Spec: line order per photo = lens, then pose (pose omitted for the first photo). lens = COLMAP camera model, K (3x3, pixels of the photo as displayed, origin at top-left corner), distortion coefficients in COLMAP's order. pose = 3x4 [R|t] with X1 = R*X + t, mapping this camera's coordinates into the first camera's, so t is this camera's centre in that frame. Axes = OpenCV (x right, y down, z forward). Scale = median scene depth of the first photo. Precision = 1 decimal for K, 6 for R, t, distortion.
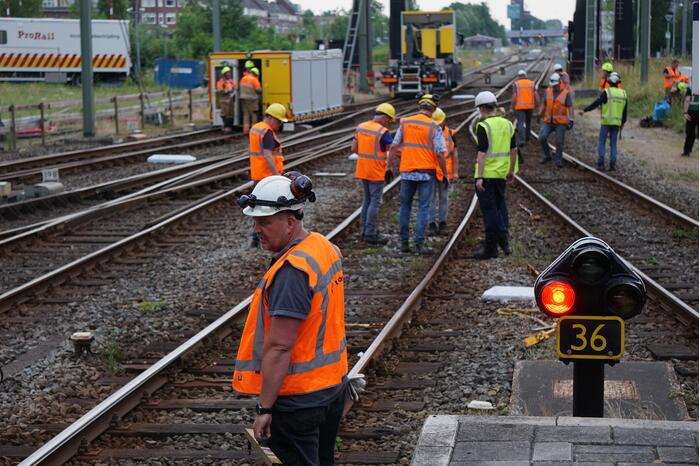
lens RADIAL K [[1564.4, 0, 350.0], [0, 1564.4, 233.0], [0, 0, 1]] dist [0.077467, 2.226779]
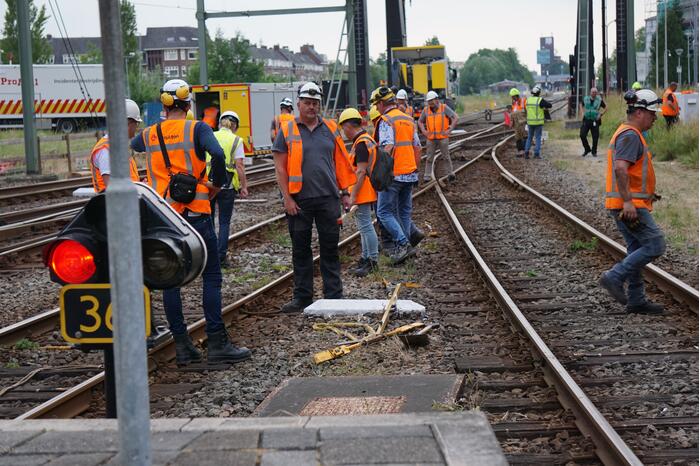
lens RADIAL K [[1564.4, 0, 350.0], [0, 1564.4, 233.0], [0, 0, 1]] dist [0.077467, 2.226779]
pose [[0.999451, -0.023880, -0.022978, 0.049311], [0.023136, 0.999216, -0.032119, 0.009606], [0.023727, 0.031570, 0.999220, 0.048213]]
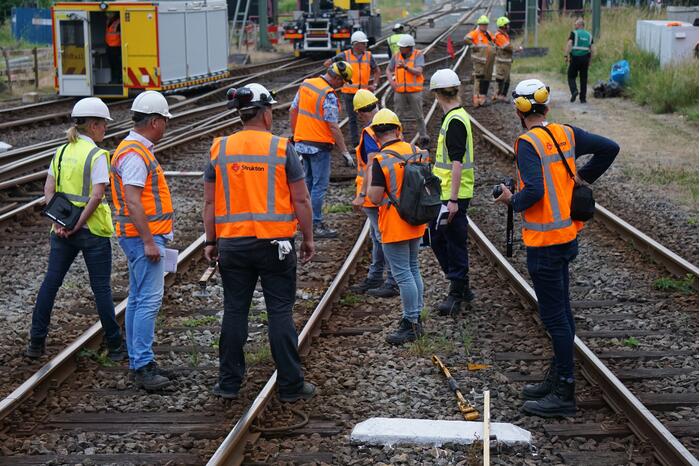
lens RADIAL K [[1714.8, 0, 342.5], [0, 1714.8, 235.7], [0, 0, 1]] dist [0.152966, 3.818049]
pose [[0.999095, -0.005620, 0.042158, 0.020594], [0.004717, 0.999758, 0.021502, -0.018093], [-0.042268, -0.021284, 0.998880, 0.135507]]
